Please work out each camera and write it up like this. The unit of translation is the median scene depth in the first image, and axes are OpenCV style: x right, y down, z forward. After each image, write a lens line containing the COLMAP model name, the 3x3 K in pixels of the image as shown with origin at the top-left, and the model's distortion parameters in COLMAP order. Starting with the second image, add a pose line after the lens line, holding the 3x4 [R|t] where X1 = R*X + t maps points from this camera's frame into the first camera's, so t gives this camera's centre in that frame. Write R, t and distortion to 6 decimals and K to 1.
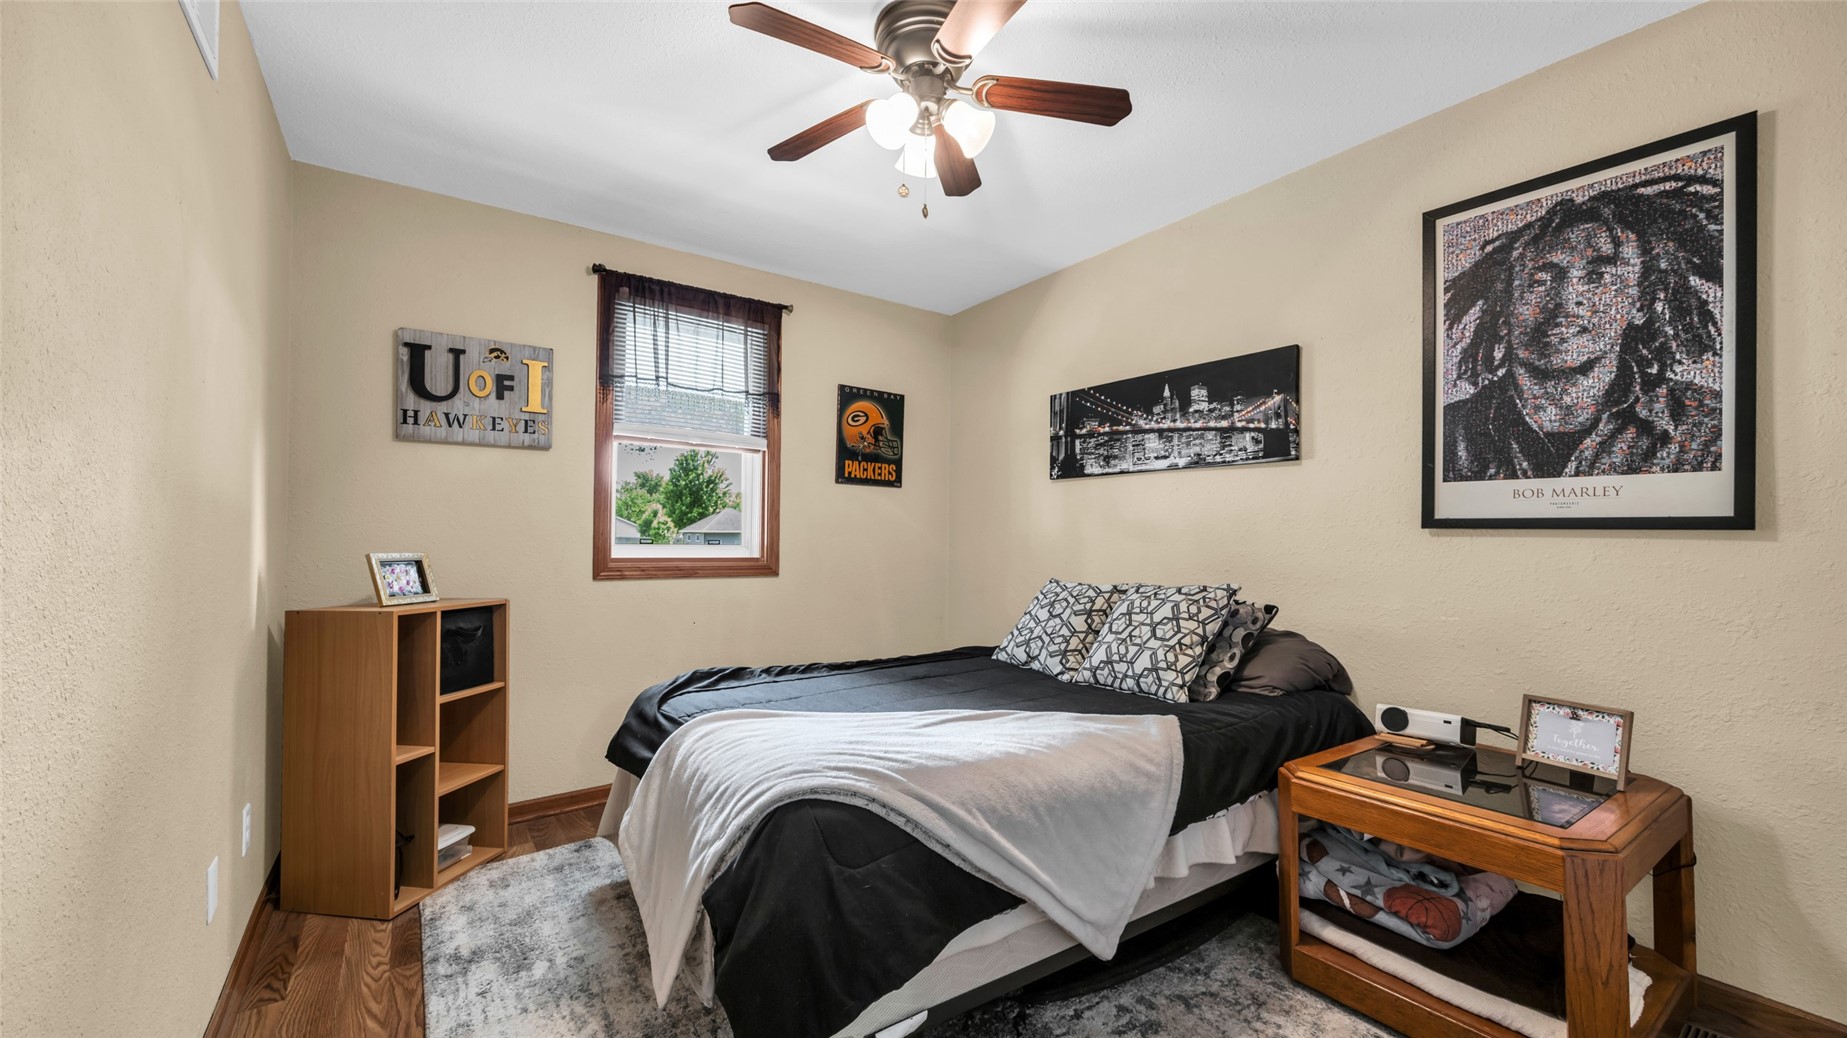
lens RADIAL K [[724.0, 0, 923.0], [0, 724.0, 524.7], [0, 0, 1]] dist [-0.000532, -0.000331]
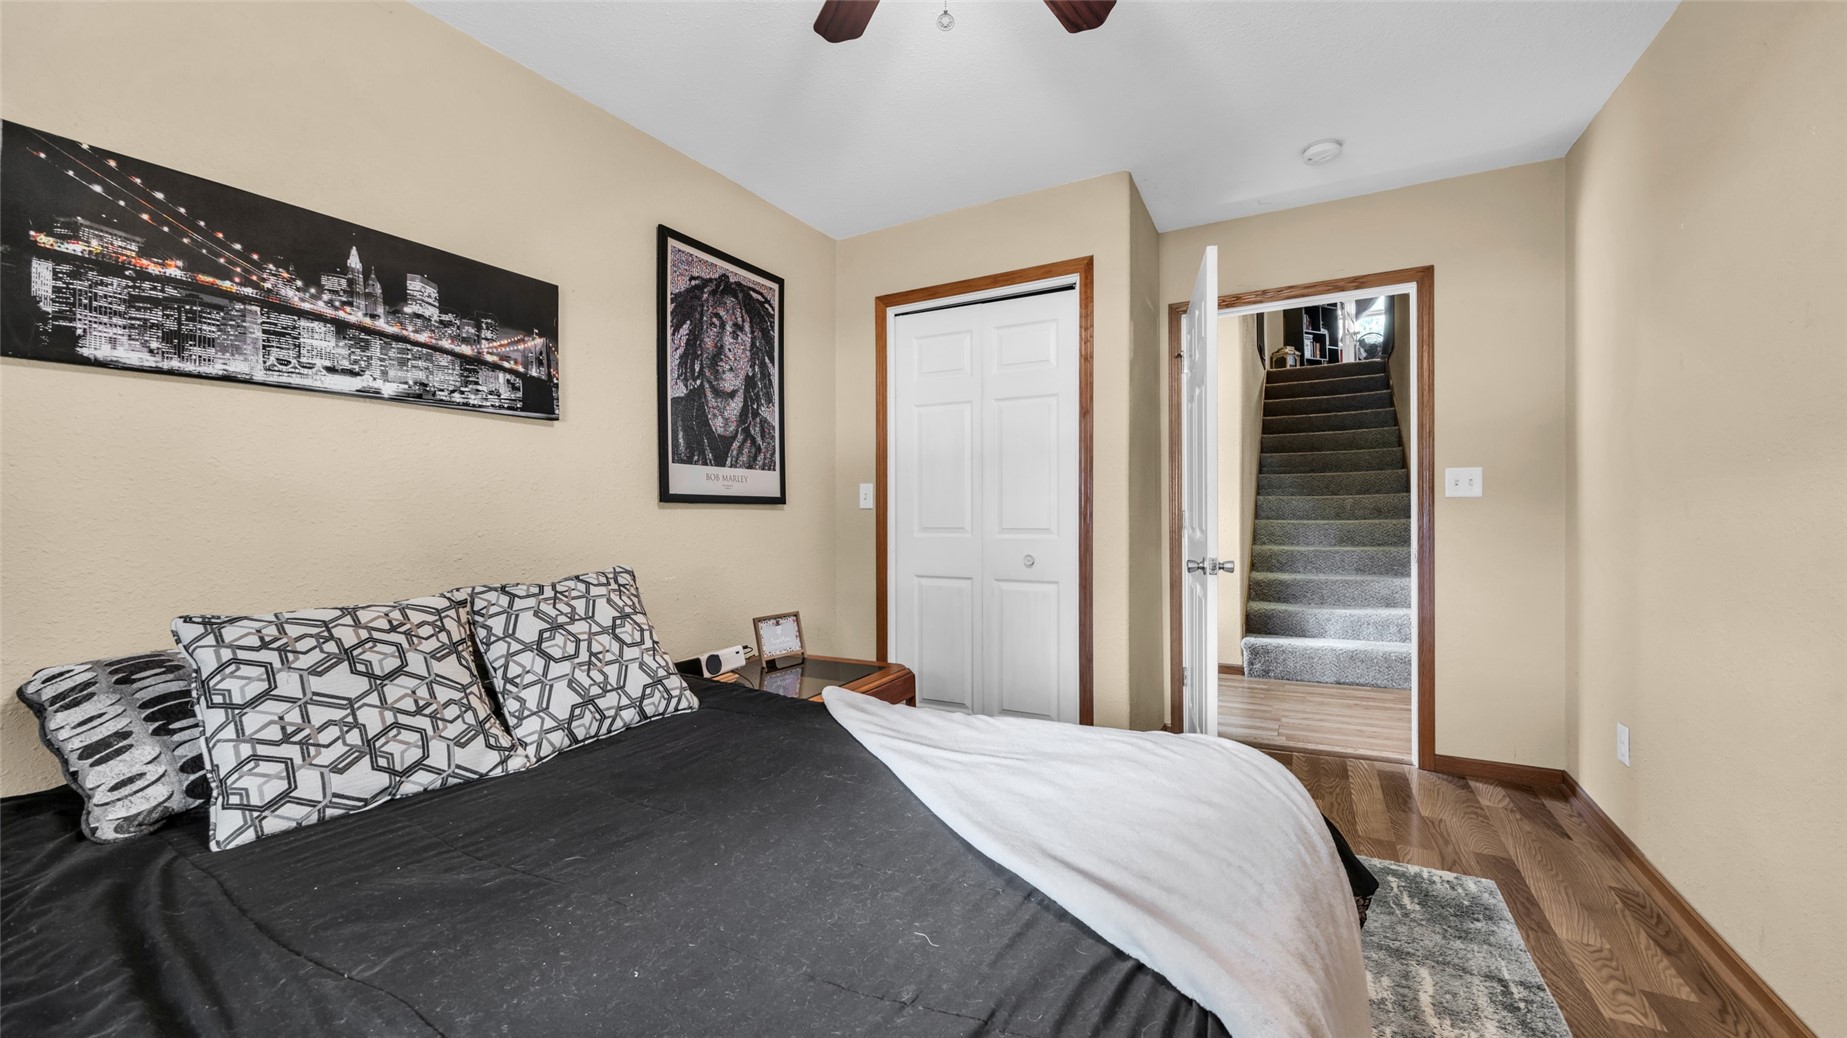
lens RADIAL K [[724.0, 0, 924.6], [0, 724.0, 514.5], [0, 0, 1]] dist [-0.000532, -0.000331]
pose [[-0.443795, -0.002405, 0.896125, -0.433079], [-0.004494, 0.999990, 0.000458, 0.018948], [-0.896117, -0.003824, -0.443801, 0.960636]]
